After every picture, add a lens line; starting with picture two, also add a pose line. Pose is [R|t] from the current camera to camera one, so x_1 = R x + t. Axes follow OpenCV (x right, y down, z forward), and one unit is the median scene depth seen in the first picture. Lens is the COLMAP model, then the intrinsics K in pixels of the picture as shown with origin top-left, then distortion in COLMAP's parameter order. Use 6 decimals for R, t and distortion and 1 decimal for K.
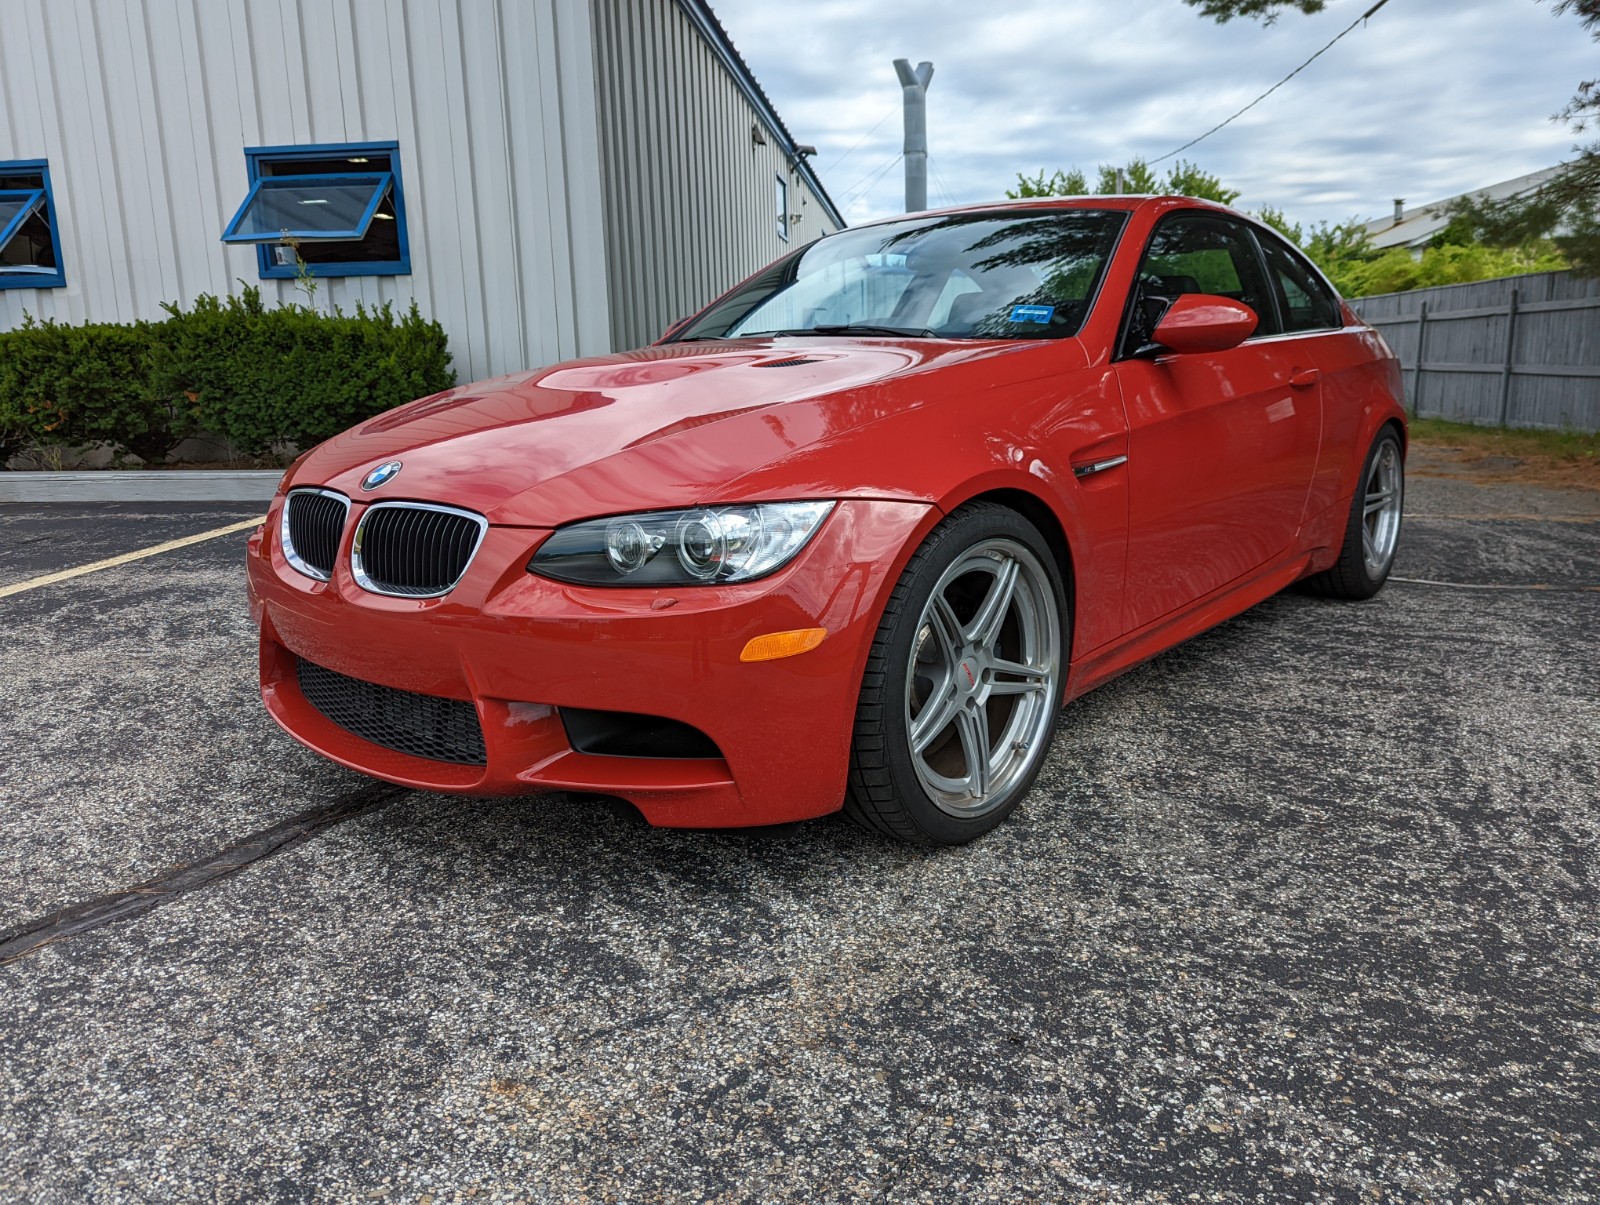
lens RADIAL K [[1145.1, 0, 801.9], [0, 1145.1, 604.4], [0, 0, 1]] dist [0.049803, -0.044042]
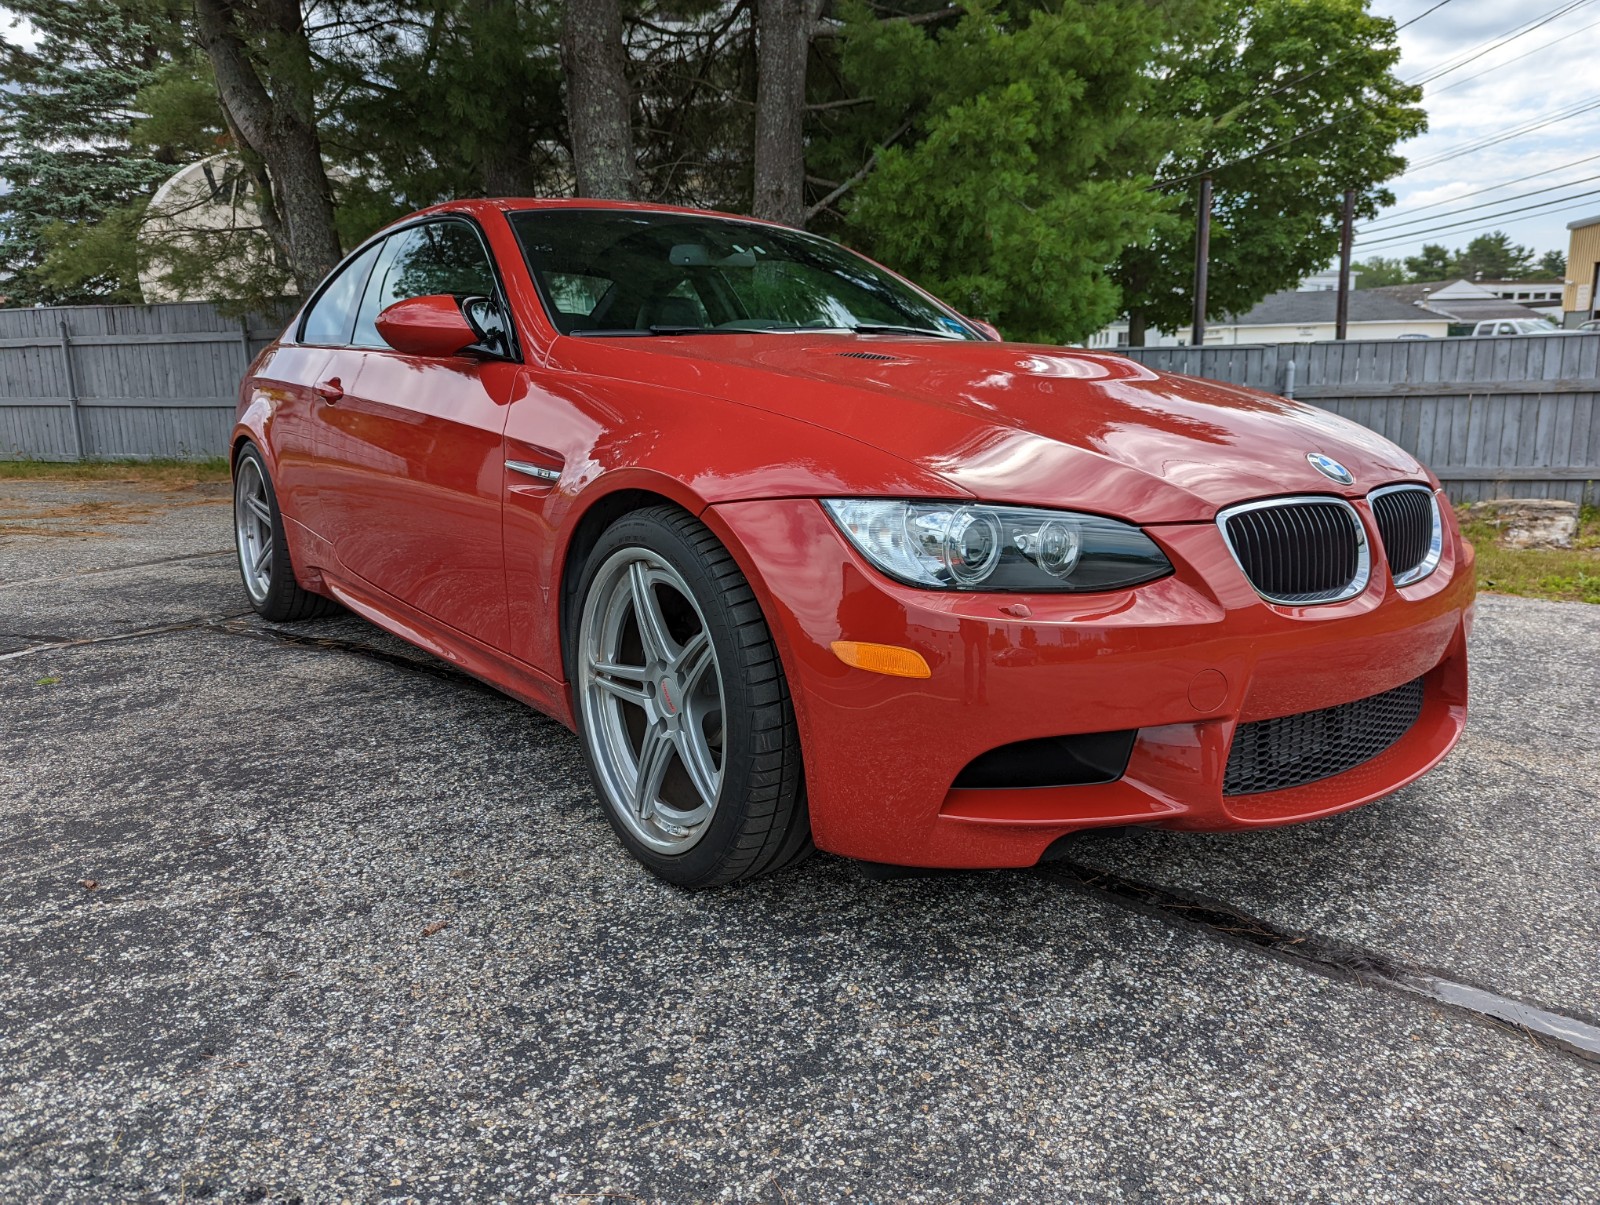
lens RADIAL K [[1145.1, 0, 786.8], [0, 1145.1, 569.6], [0, 0, 1]] dist [0.049803, -0.044042]
pose [[0.214734, -0.152114, 0.964754, -0.253344], [0.215614, 0.970808, 0.105078, -0.040653], [-0.952575, 0.185451, 0.241263, 0.229330]]
